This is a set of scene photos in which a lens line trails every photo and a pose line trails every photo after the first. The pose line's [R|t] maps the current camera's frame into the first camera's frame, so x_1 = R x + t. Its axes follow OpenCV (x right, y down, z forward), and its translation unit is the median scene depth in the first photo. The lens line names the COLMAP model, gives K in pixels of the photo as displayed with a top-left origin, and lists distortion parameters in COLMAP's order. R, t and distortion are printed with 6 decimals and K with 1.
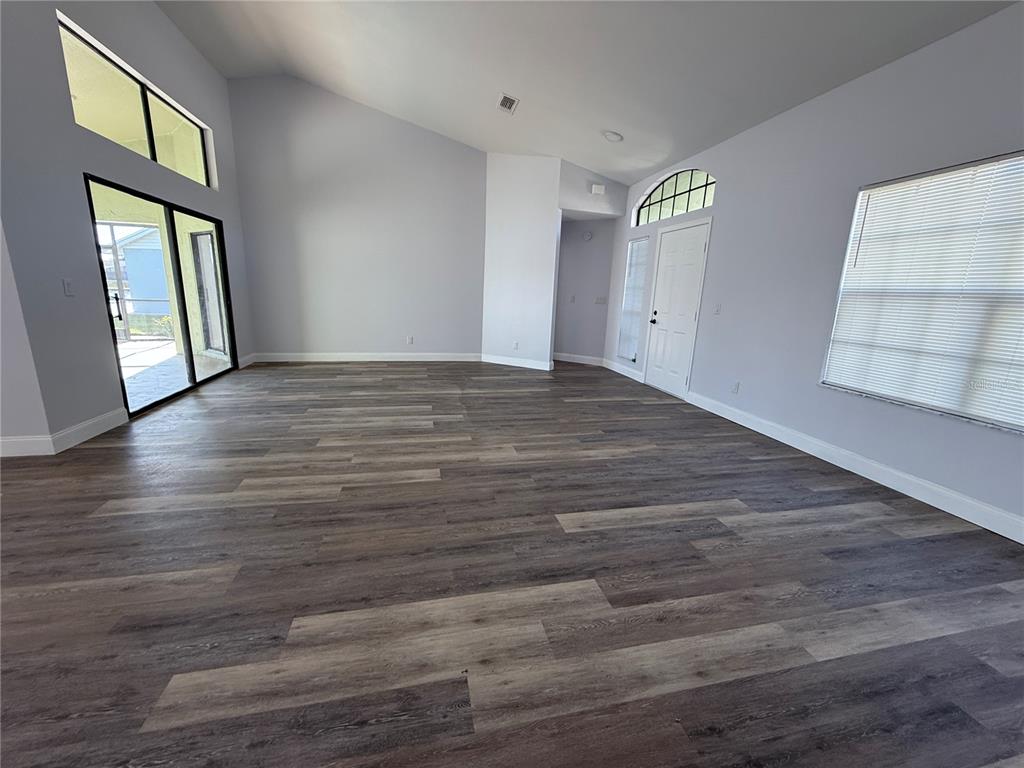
lens RADIAL K [[409.0, 0, 509.0], [0, 409.0, 382.9], [0, 0, 1]] dist [-0.001921, 0.000493]
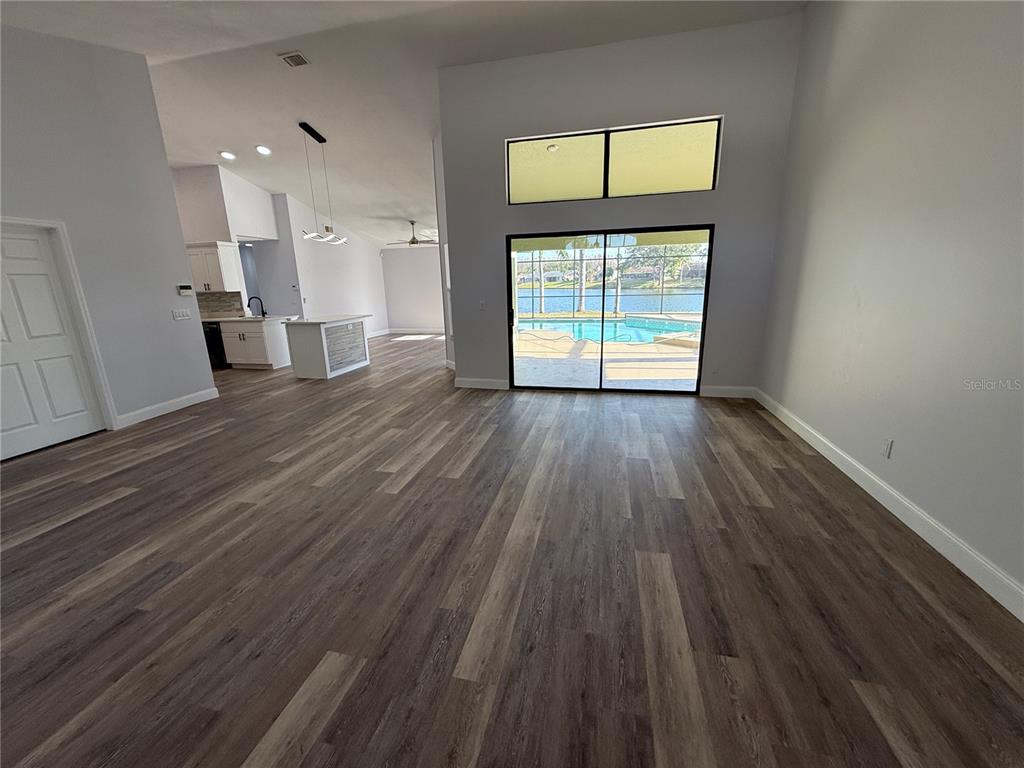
lens RADIAL K [[409.0, 0, 509.1], [0, 409.0, 383.9], [0, 0, 1]] dist [-0.001921, 0.000493]
pose [[-0.442337, 0.196393, -0.875081, 0.466829], [-0.184824, 0.934823, 0.303226, -0.429186], [0.877598, 0.295864, -0.377209, 1.689746]]
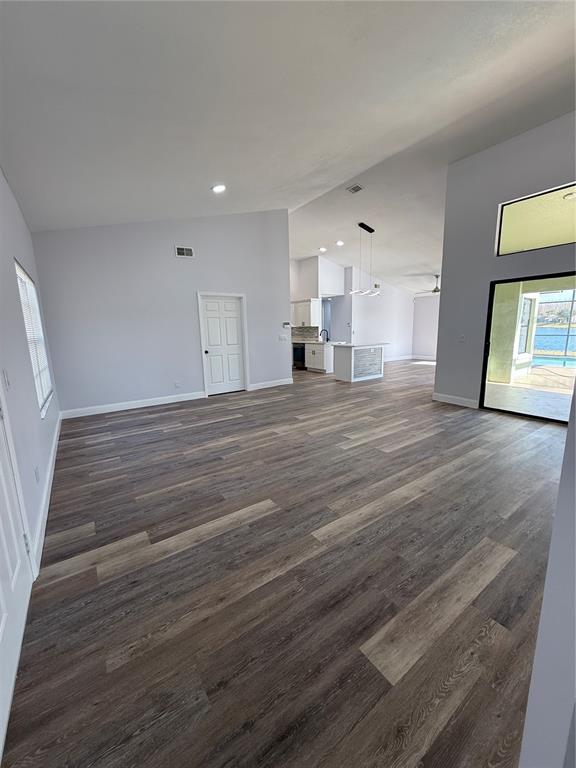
lens RADIAL K [[306.7, 0, 288.1], [0, 306.7, 381.6], [0, 0, 1]] dist [-0.001921, 0.000493]
pose [[-0.927496, 0.052695, -0.370102, 0.414146], [-0.089904, 0.929518, 0.357649, -0.475792], [0.362862, 0.364992, -0.857387, 1.963707]]
